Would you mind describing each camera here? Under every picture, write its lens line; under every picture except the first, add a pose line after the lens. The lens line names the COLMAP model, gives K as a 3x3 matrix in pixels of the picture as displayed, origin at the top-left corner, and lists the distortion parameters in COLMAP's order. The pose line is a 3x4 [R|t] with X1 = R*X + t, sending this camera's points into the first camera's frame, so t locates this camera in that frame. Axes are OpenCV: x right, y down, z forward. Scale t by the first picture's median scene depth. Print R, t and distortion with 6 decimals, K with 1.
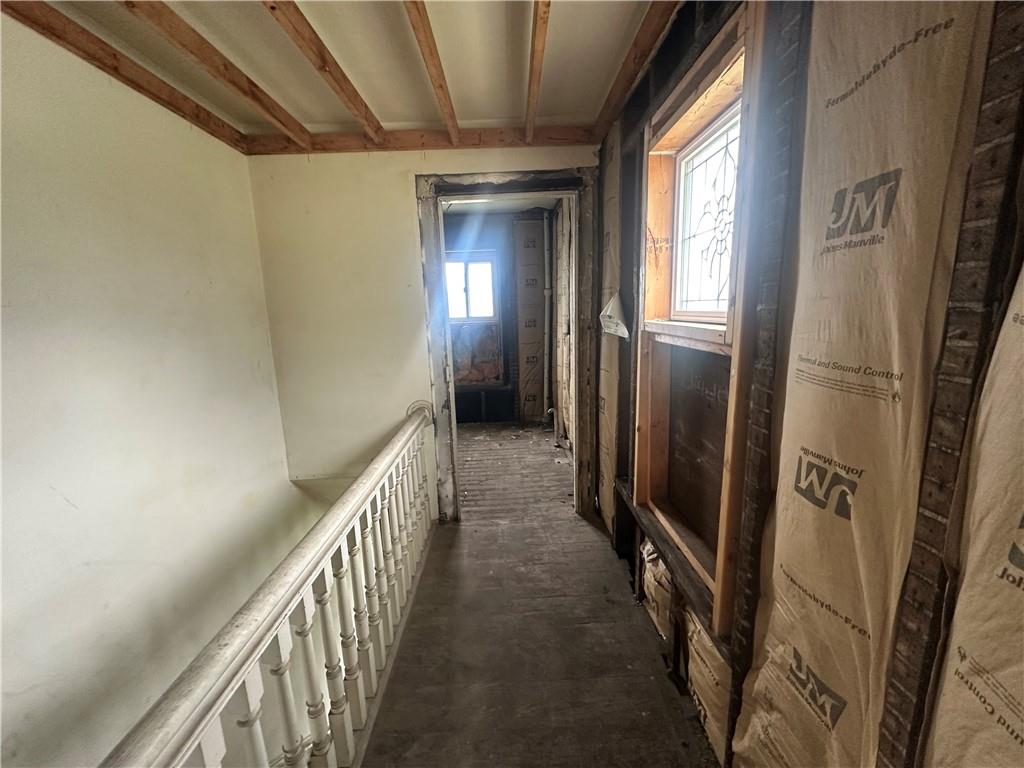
lens RADIAL K [[410.6, 0, 512.3], [0, 410.6, 387.4], [0, 0, 1]] dist [0.003420, 0.000419]
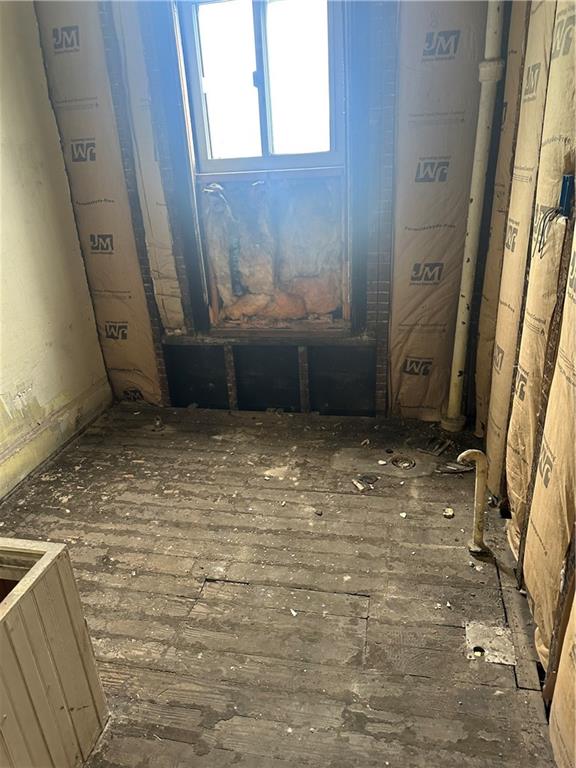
lens RADIAL K [[541.0, 0, 285.8], [0, 541.0, 385.2], [0, 0, 1]] dist [0.009170, -0.003213]
pose [[0.974811, 0.069152, -0.212041, 0.038192], [-0.022017, 0.975912, 0.217052, -0.081244], [0.221943, -0.206917, 0.952852, 0.529508]]
